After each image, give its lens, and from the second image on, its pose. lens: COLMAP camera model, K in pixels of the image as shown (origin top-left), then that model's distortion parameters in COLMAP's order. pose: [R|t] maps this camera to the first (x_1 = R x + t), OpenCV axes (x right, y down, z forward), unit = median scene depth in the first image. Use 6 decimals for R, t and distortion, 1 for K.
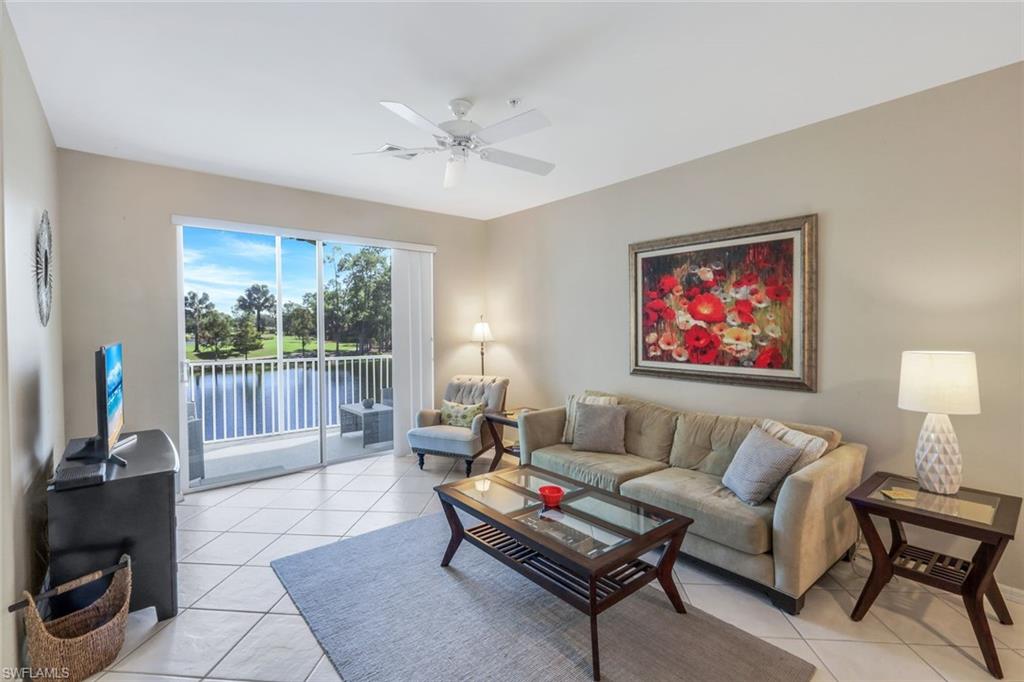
lens RADIAL K [[465.5, 0, 511.1], [0, 465.5, 336.9], [0, 0, 1]] dist [-0.001577, -0.000122]
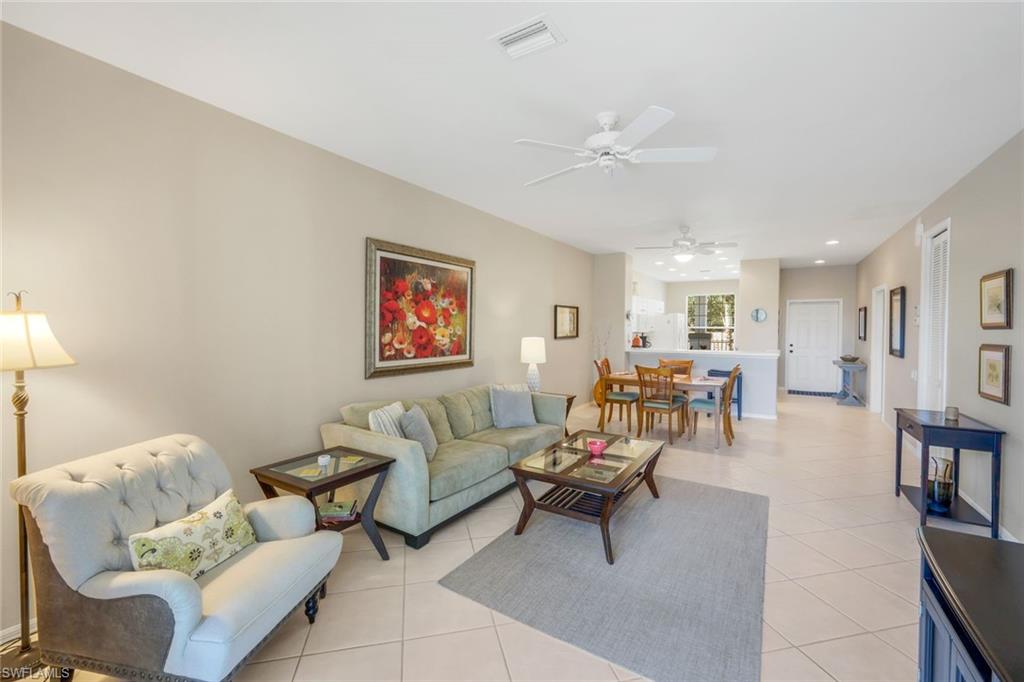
lens RADIAL K [[425.5, 0, 511.0], [0, 425.5, 335.4], [0, 0, 1]] dist [0.000733, 0.000076]
pose [[-0.302061, -0.022522, 0.953022, -0.714668], [0.010652, 0.999579, 0.026999, -0.027870], [-0.953229, 0.018307, -0.301694, 1.109470]]
